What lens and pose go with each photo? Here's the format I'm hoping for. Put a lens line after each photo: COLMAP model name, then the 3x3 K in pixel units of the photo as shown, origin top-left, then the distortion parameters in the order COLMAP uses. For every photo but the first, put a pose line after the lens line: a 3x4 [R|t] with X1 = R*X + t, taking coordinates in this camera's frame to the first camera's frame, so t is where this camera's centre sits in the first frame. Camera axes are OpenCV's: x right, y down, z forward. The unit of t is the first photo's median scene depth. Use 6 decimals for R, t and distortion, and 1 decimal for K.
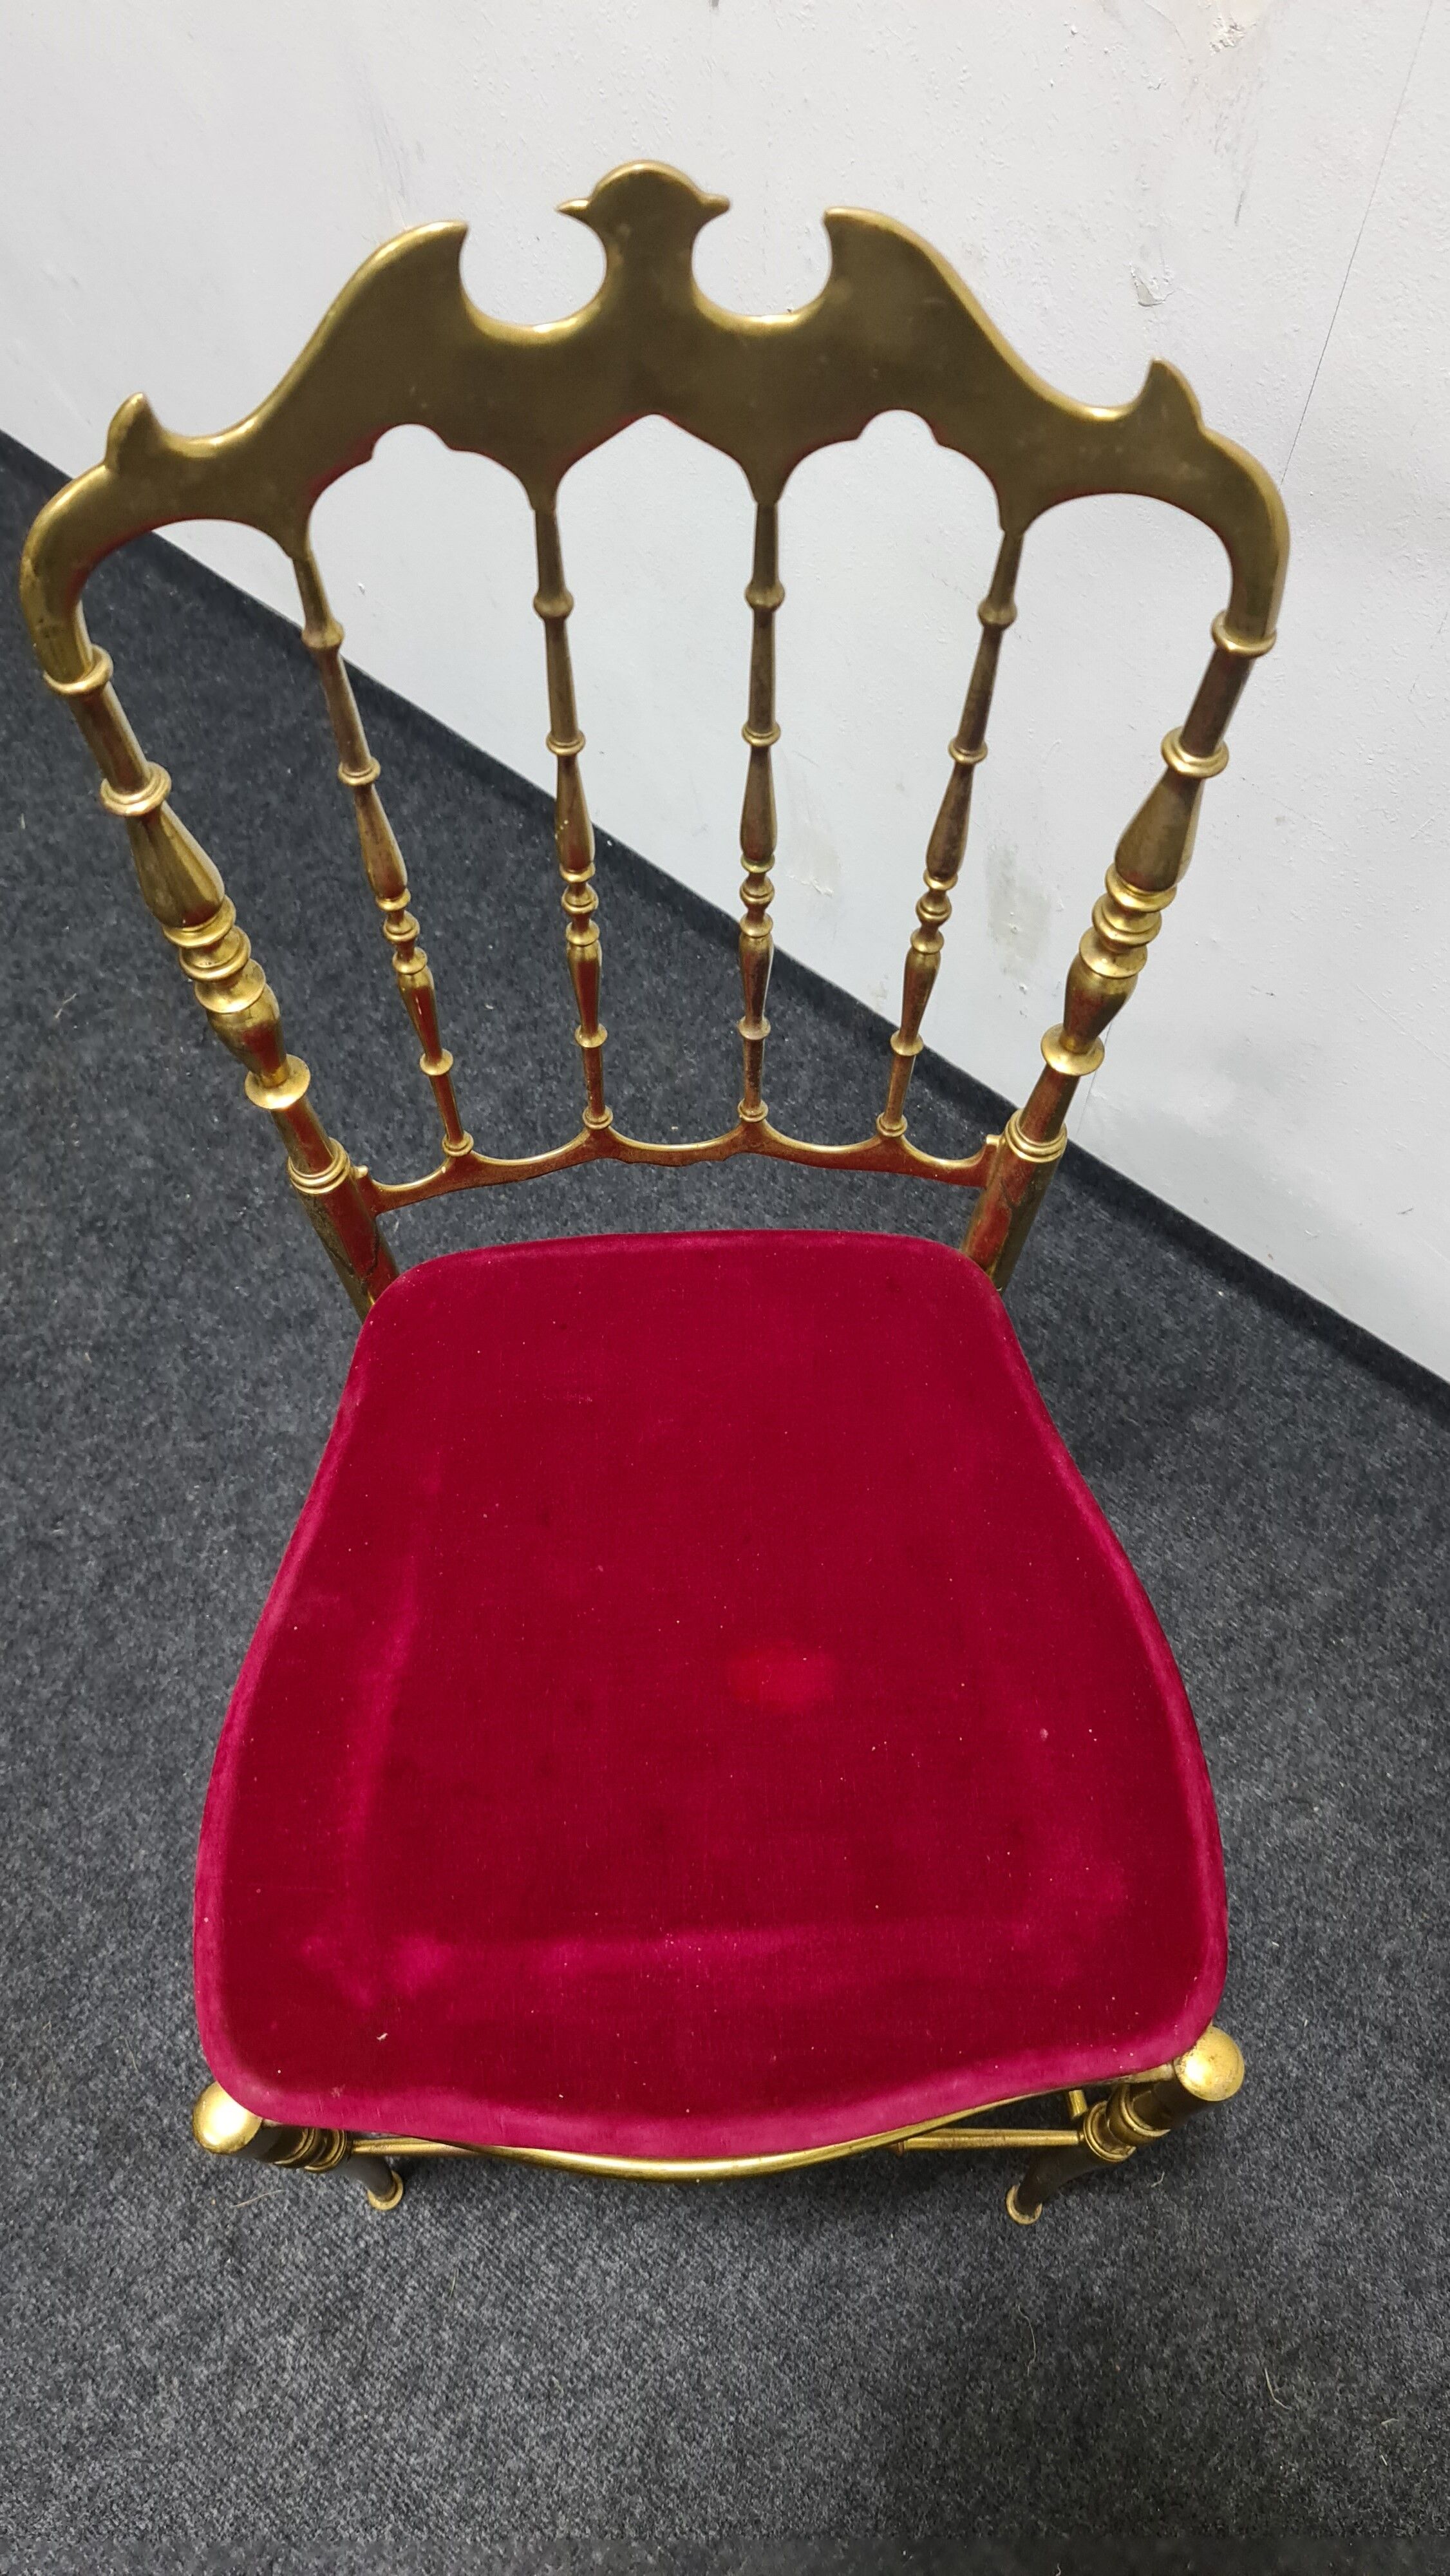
lens RADIAL K [[1912.4, 0, 687.2], [0, 1912.4, 1281.7], [0, 0, 1]] dist [0.069202, -0.064959]
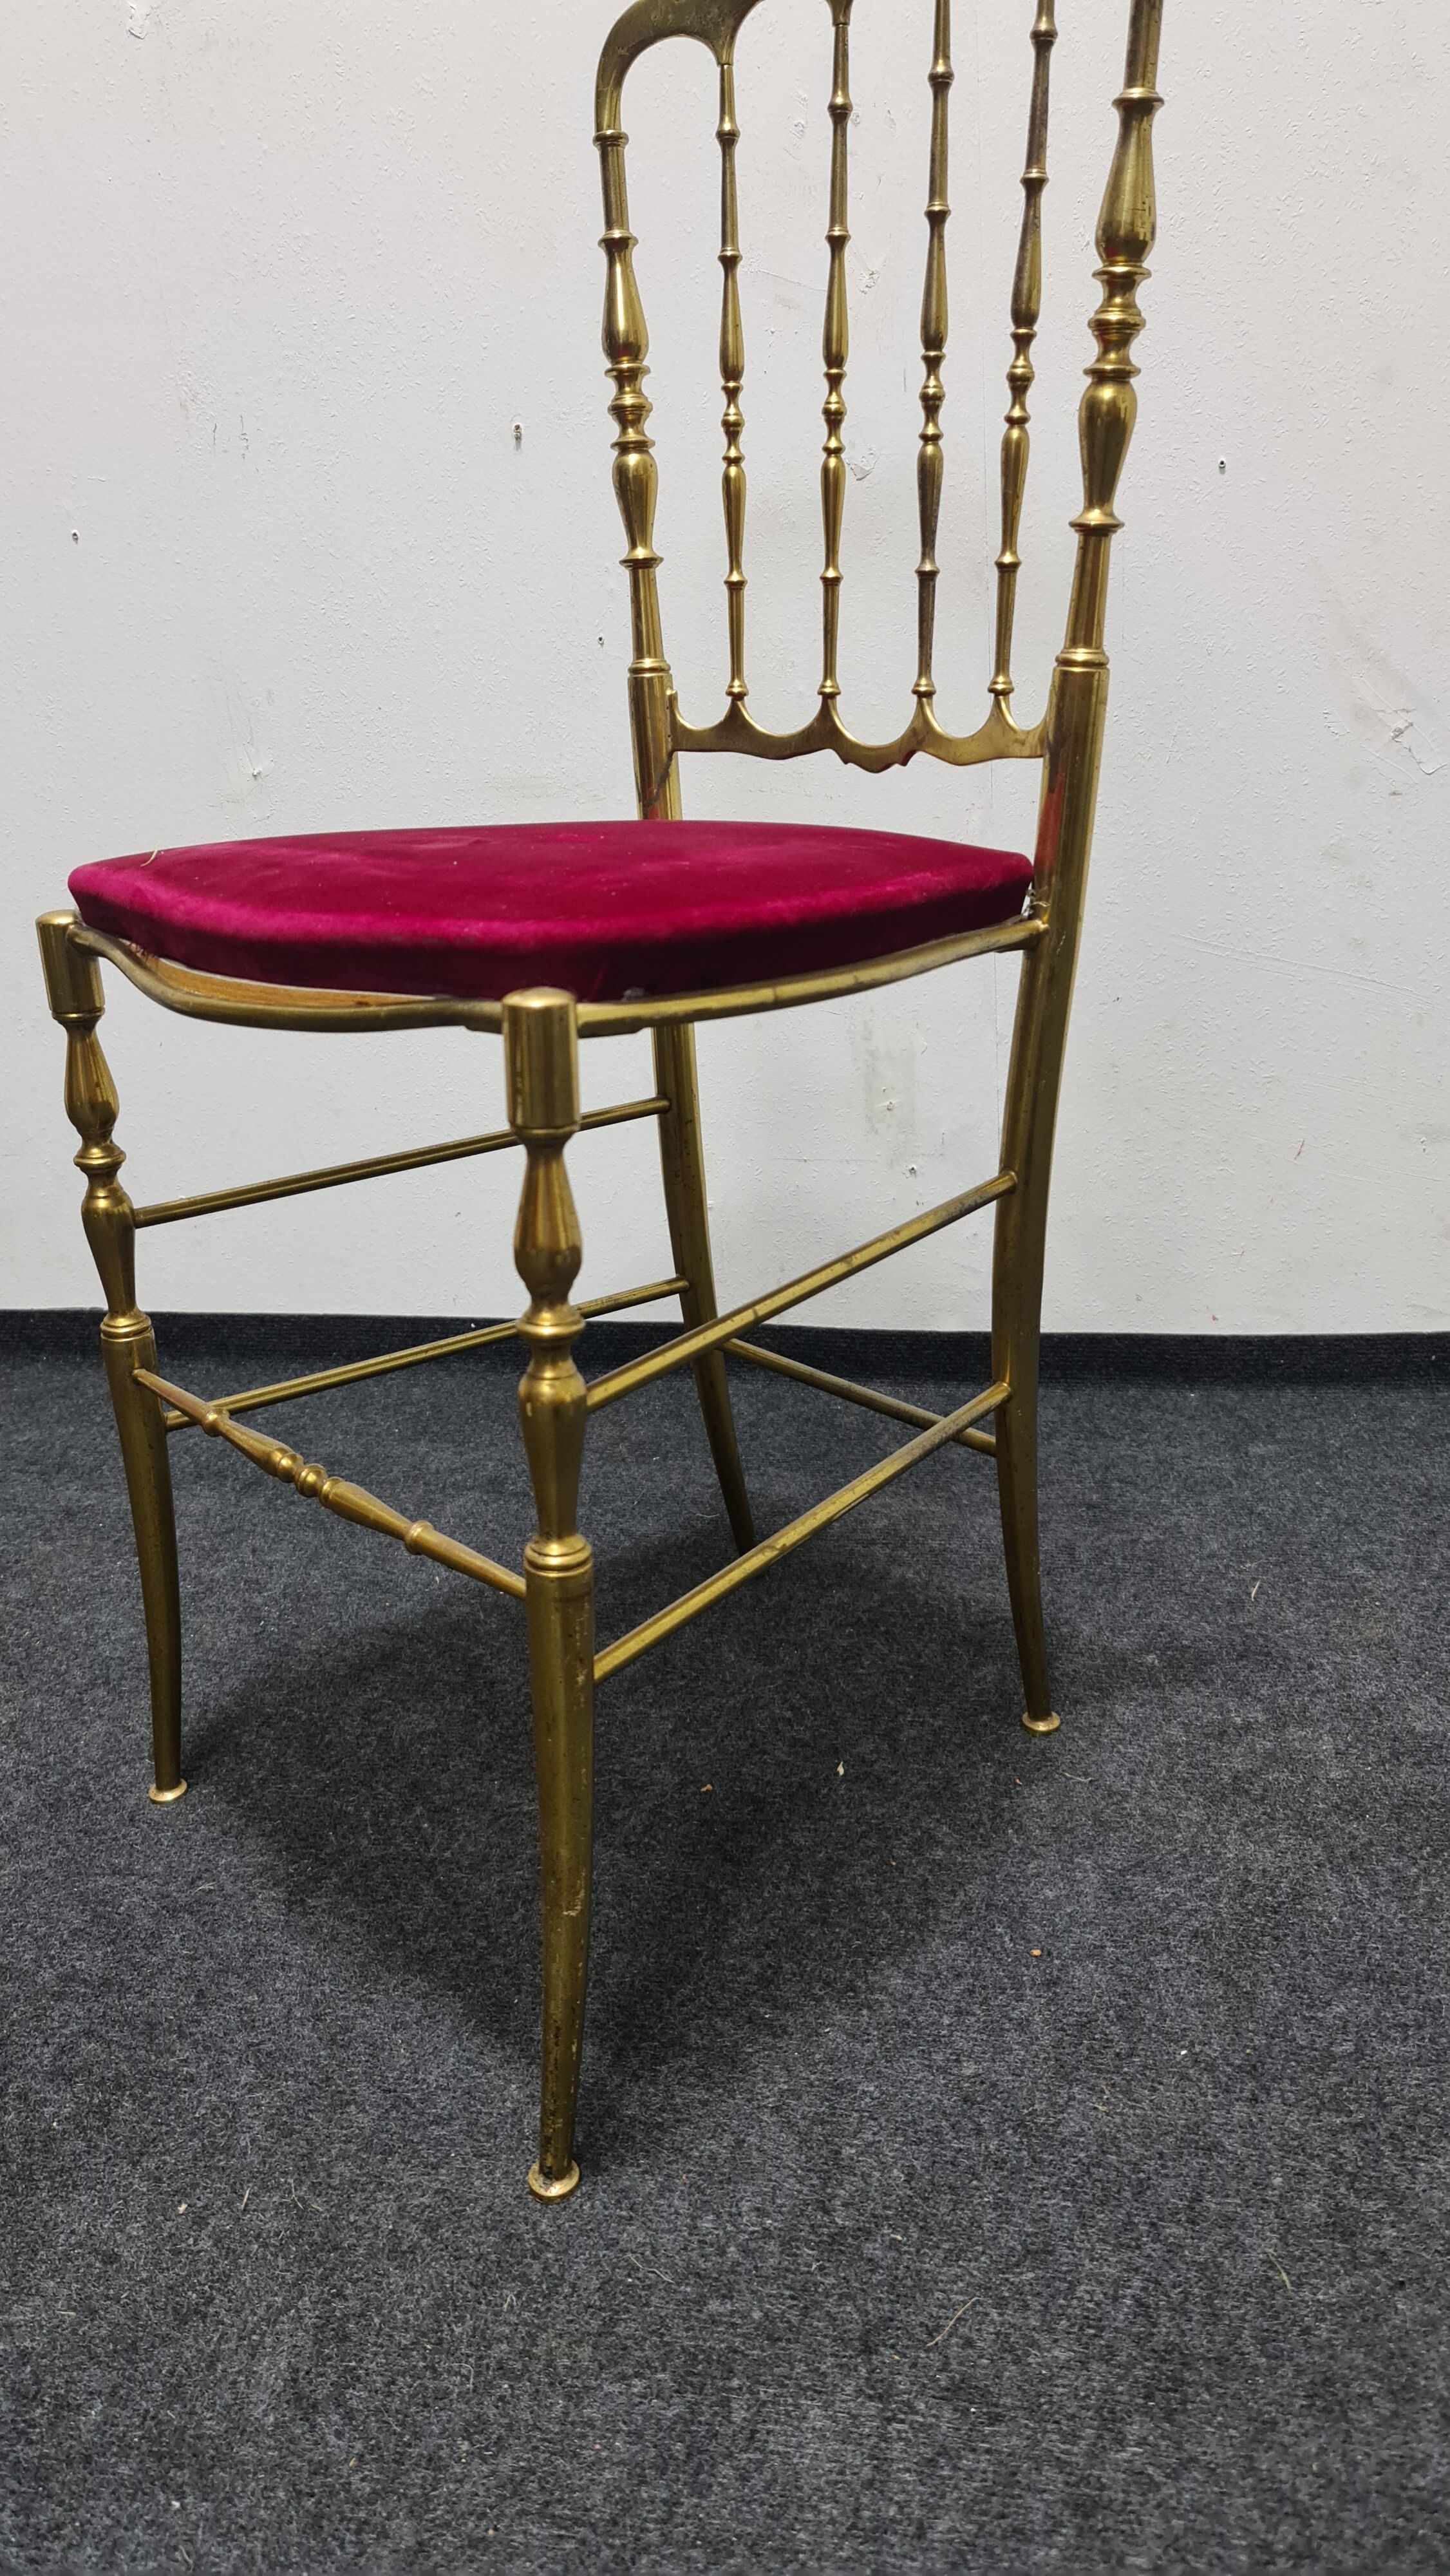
lens RADIAL K [[1912.4, 0, 688.9], [0, 1912.4, 1255.6], [0, 0, 1]] dist [0.069202, -0.064959]
pose [[0.884051, -0.195076, 0.424735, -0.509838], [0.441607, 0.646275, -0.622343, 0.618727], [-0.153092, 0.737749, 0.657487, 0.349299]]
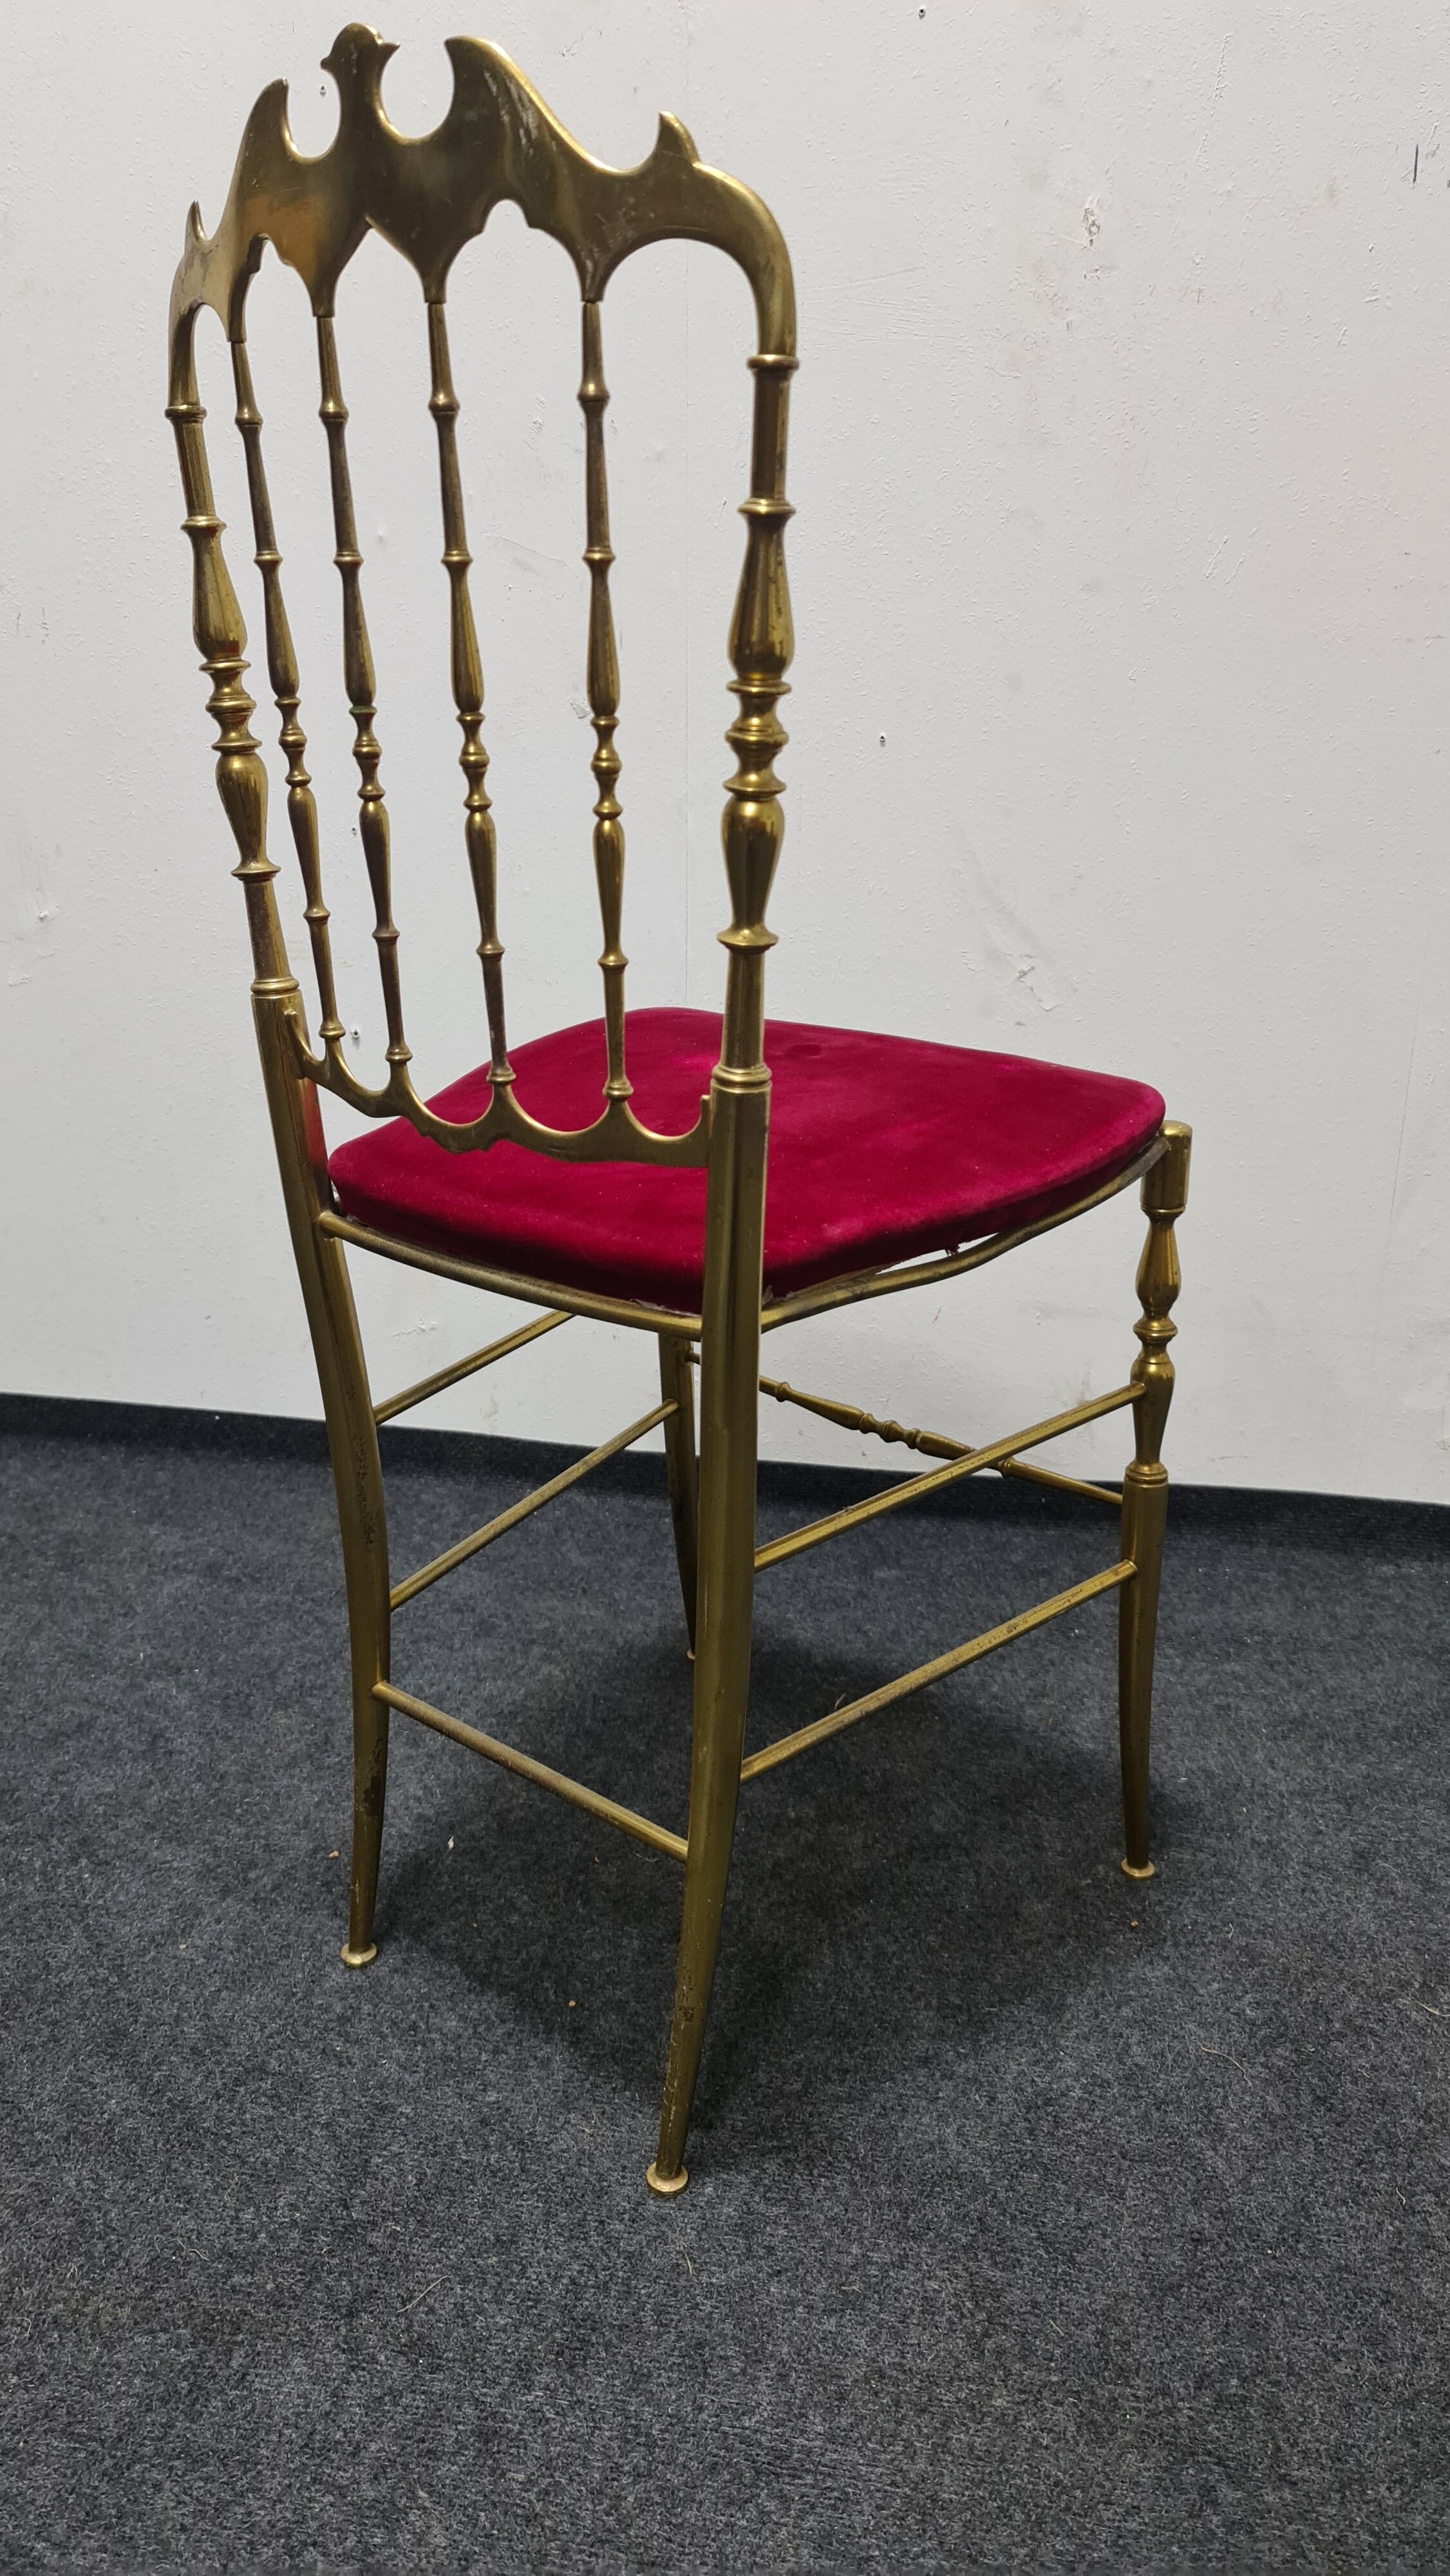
lens RADIAL K [[1912.4, 0, 694.8], [0, 1912.4, 1277.7], [0, 0, 1]] dist [0.069202, -0.064959]
pose [[0.865475, -0.135704, 0.482222, -0.463597], [0.439295, 0.668259, -0.600374, 0.739601], [-0.240776, 0.731446, 0.637976, 0.160420]]
